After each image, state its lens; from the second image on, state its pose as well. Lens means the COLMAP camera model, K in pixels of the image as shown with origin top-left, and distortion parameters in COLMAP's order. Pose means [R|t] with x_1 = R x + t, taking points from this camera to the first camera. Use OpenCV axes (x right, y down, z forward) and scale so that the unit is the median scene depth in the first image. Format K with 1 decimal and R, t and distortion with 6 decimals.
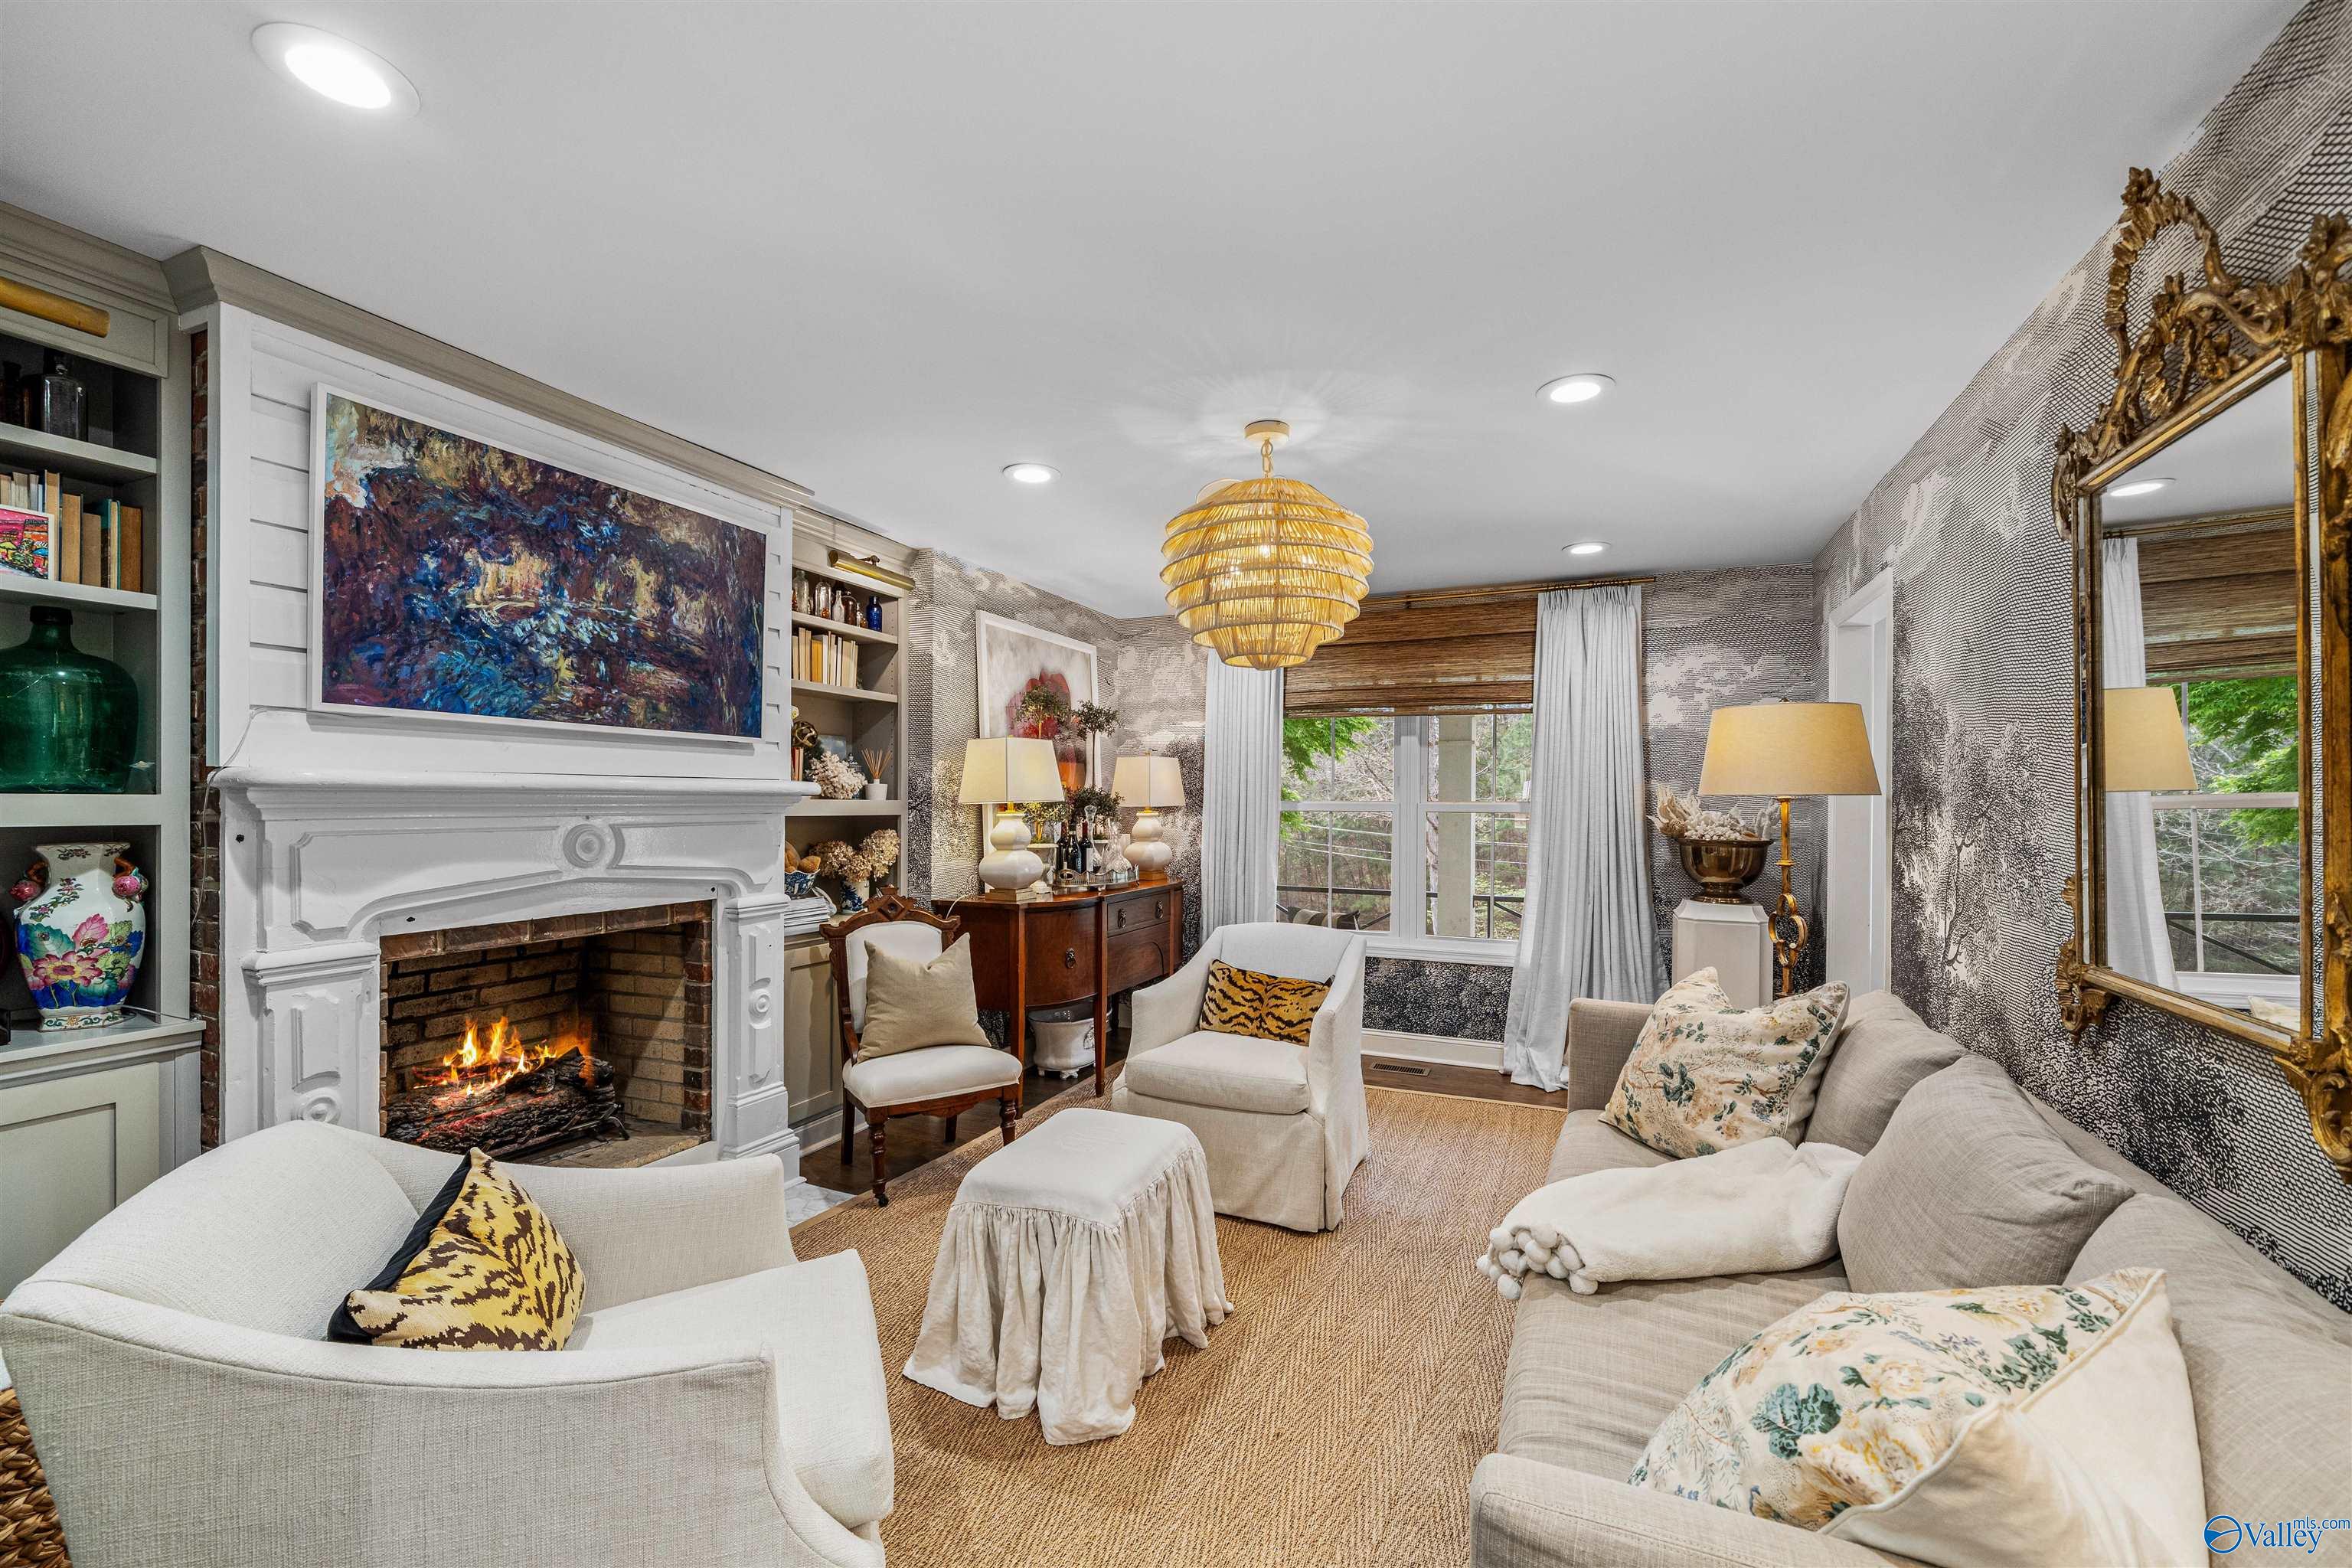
lens RADIAL K [[928.1, 0, 1165.7], [0, 928.1, 792.6], [0, 0, 1]] dist [-0.003648, -0.000244]
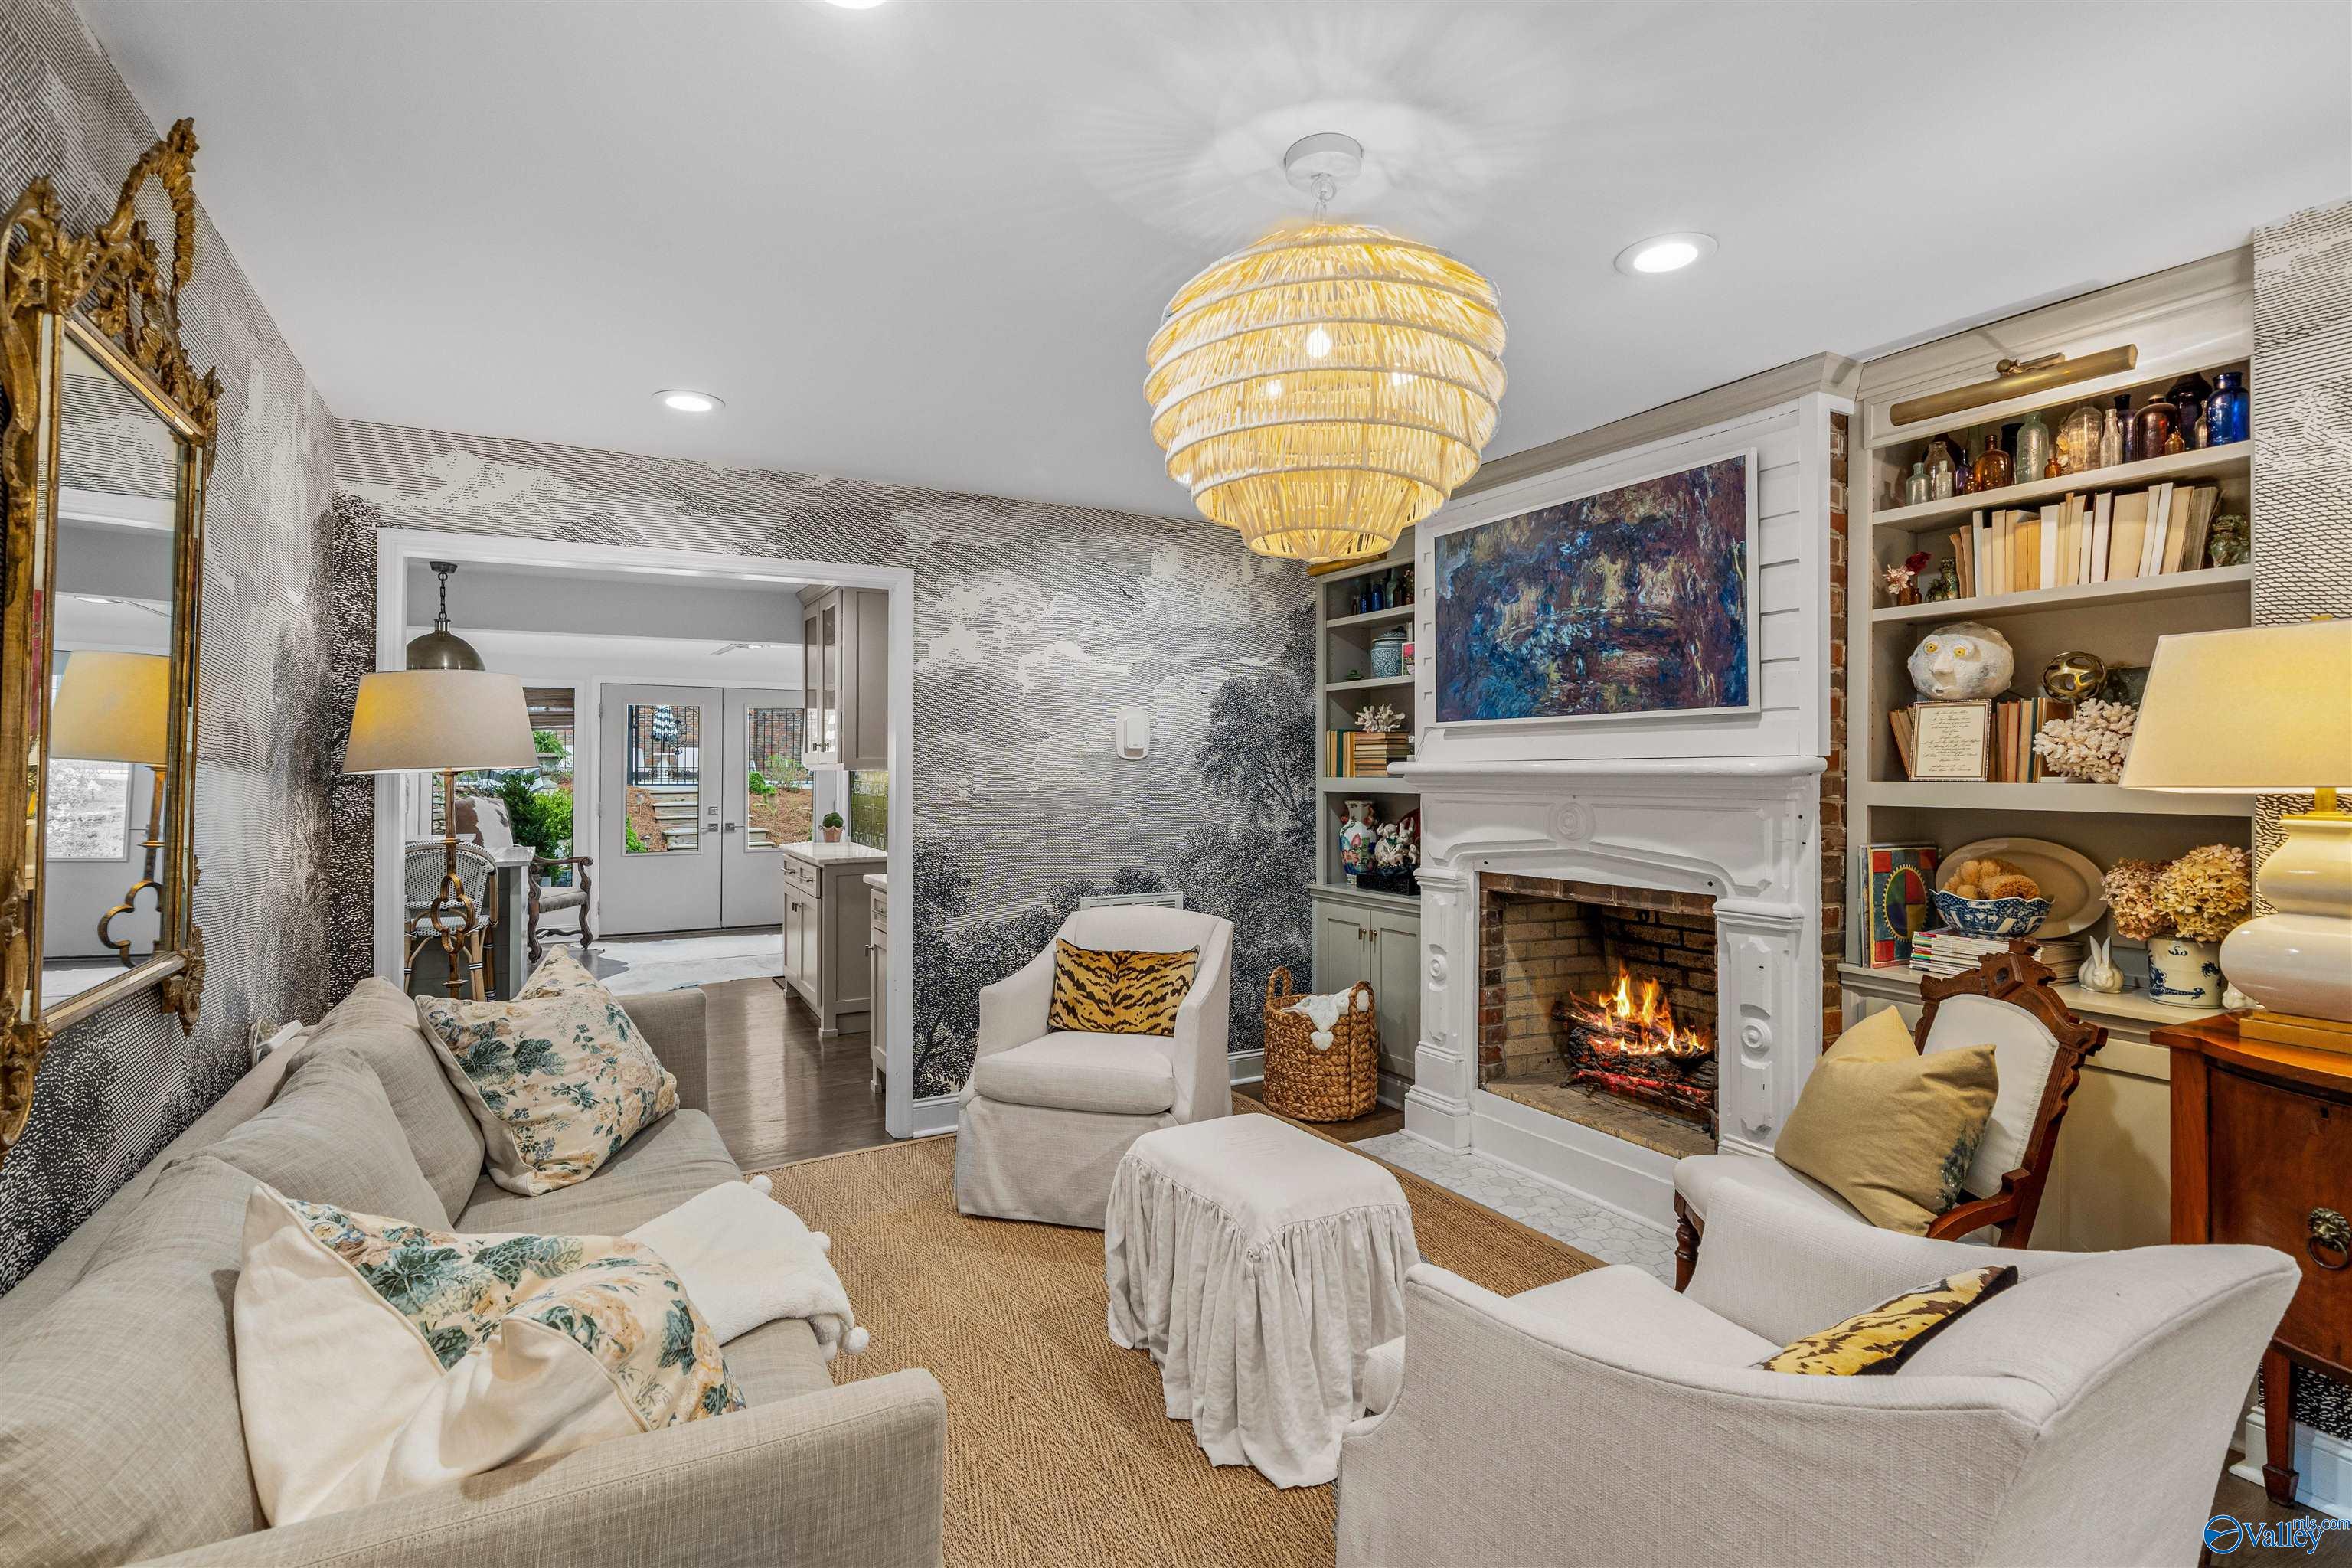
lens RADIAL K [[1114.0, 0, 1169.0], [0, 1114.0, 773.3], [0, 0, 1]] dist [-0.000605, 0.000015]
pose [[-0.591697, -0.014336, -0.806033, 0.757368], [-0.005193, 0.999889, -0.013972, 0.018970], [0.806144, -0.004081, -0.591706, 1.369073]]
